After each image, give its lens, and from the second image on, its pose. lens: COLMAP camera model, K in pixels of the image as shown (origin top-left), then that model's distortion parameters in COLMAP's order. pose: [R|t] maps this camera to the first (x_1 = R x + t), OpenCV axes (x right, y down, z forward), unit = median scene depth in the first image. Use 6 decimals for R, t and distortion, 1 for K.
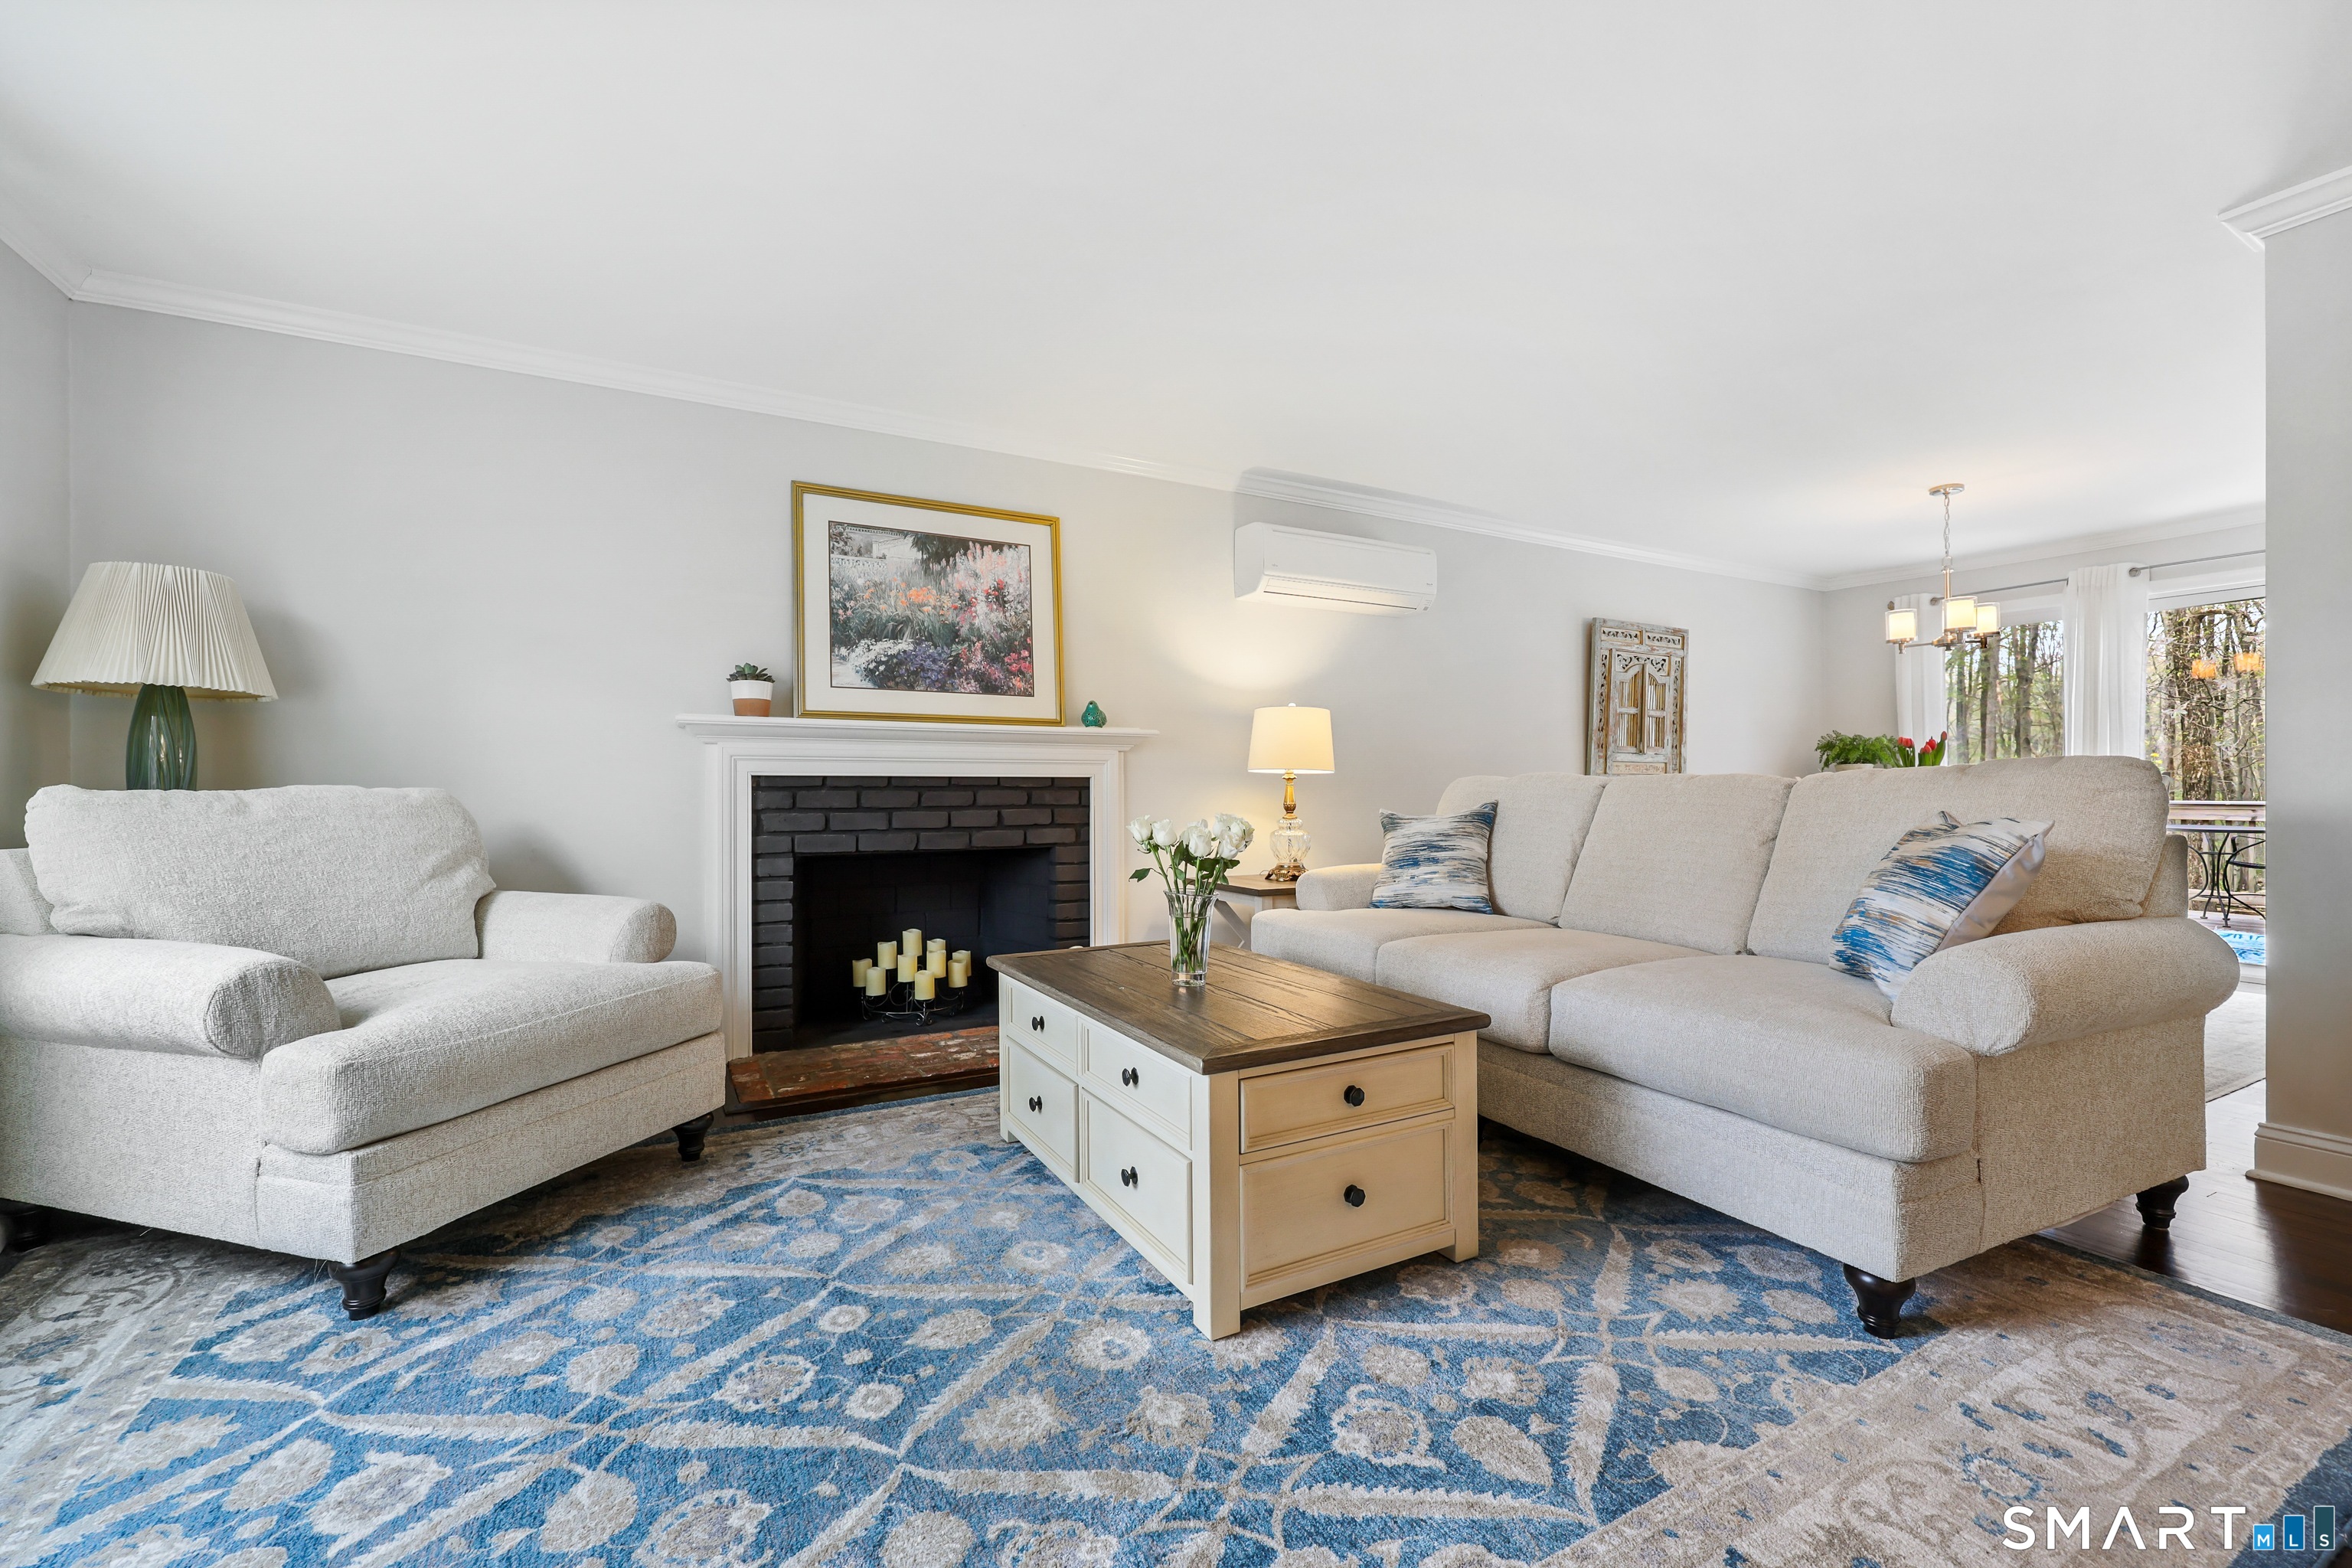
lens RADIAL K [[962.2, 0, 1224.4], [0, 962.2, 796.3], [0, 0, 1]] dist [0.007284, -0.000353]
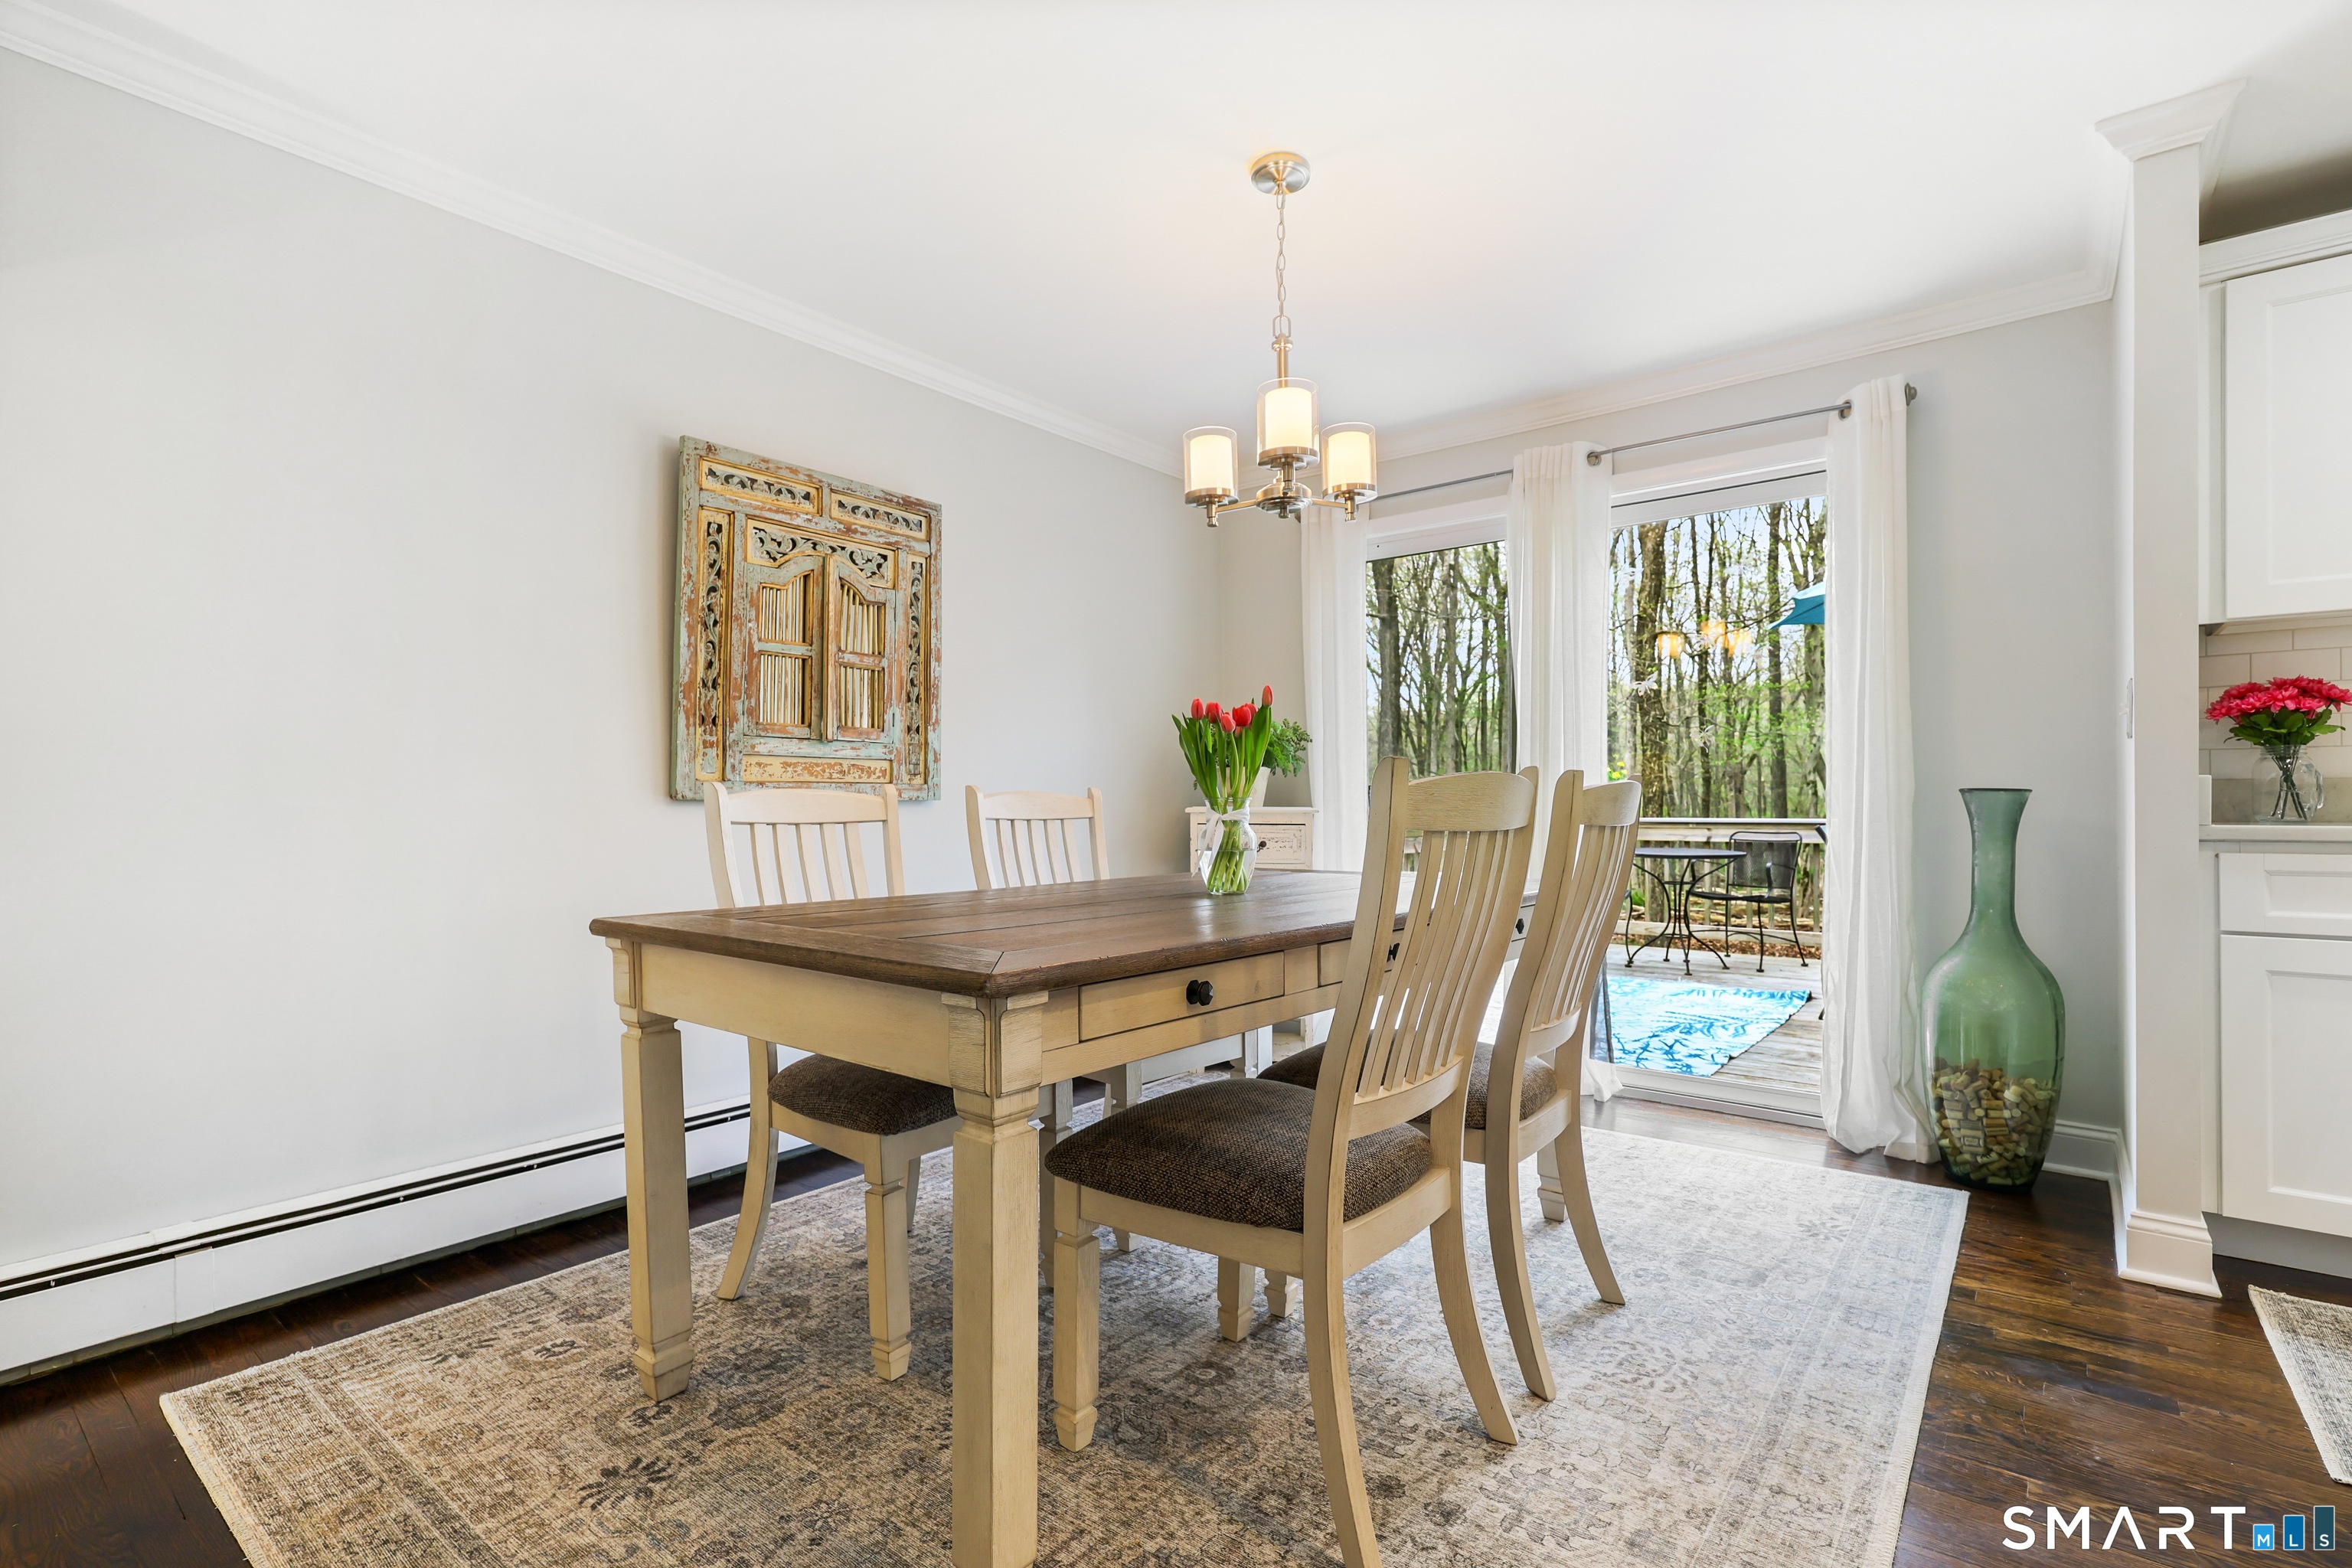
lens RADIAL K [[1082.2, 0, 1231.6], [0, 1082.2, 799.6], [0, 0, 1]] dist [0.002808, -0.000596]
pose [[0.911772, -0.002085, 0.410691, 0.634651], [0.006962, 0.999922, -0.010379, -0.011303], [-0.410637, 0.012322, 0.911716, 0.668178]]
